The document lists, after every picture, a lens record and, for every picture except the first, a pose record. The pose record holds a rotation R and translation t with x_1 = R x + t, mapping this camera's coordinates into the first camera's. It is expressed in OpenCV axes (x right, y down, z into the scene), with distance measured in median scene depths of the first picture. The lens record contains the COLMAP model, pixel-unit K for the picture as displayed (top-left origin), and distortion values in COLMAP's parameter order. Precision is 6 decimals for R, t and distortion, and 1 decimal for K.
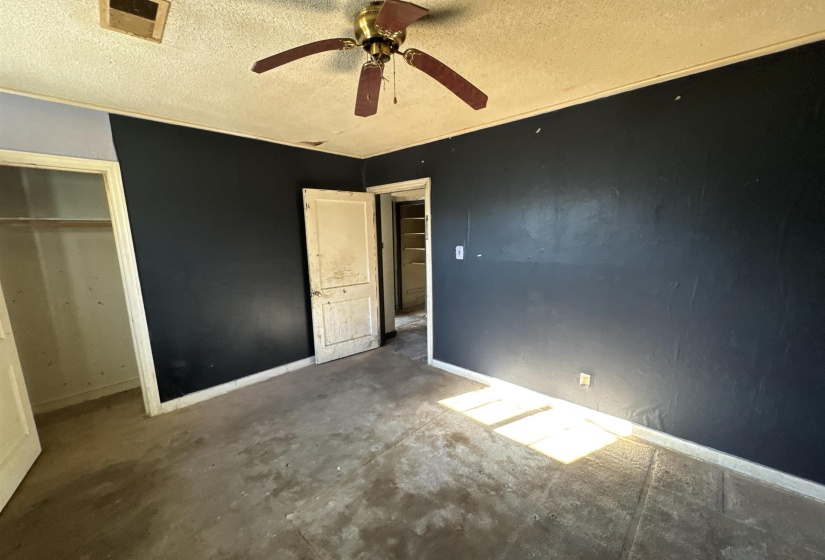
lens RADIAL K [[325.7, 0, 412.2], [0, 325.7, 292.2], [0, 0, 1]] dist [-0.001793, -0.000021]
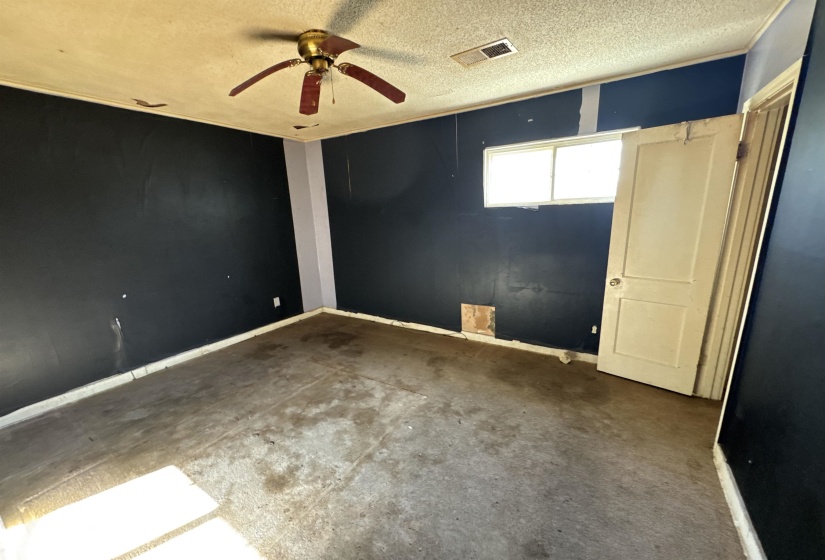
lens RADIAL K [[325.7, 0, 412.2], [0, 325.7, 292.2], [0, 0, 1]] dist [-0.001793, -0.000021]
pose [[-0.978104, 0.096558, -0.184363, -0.076844], [0.011005, 0.908614, 0.417493, -0.306241], [0.207827, 0.406322, -0.889781, 1.758607]]
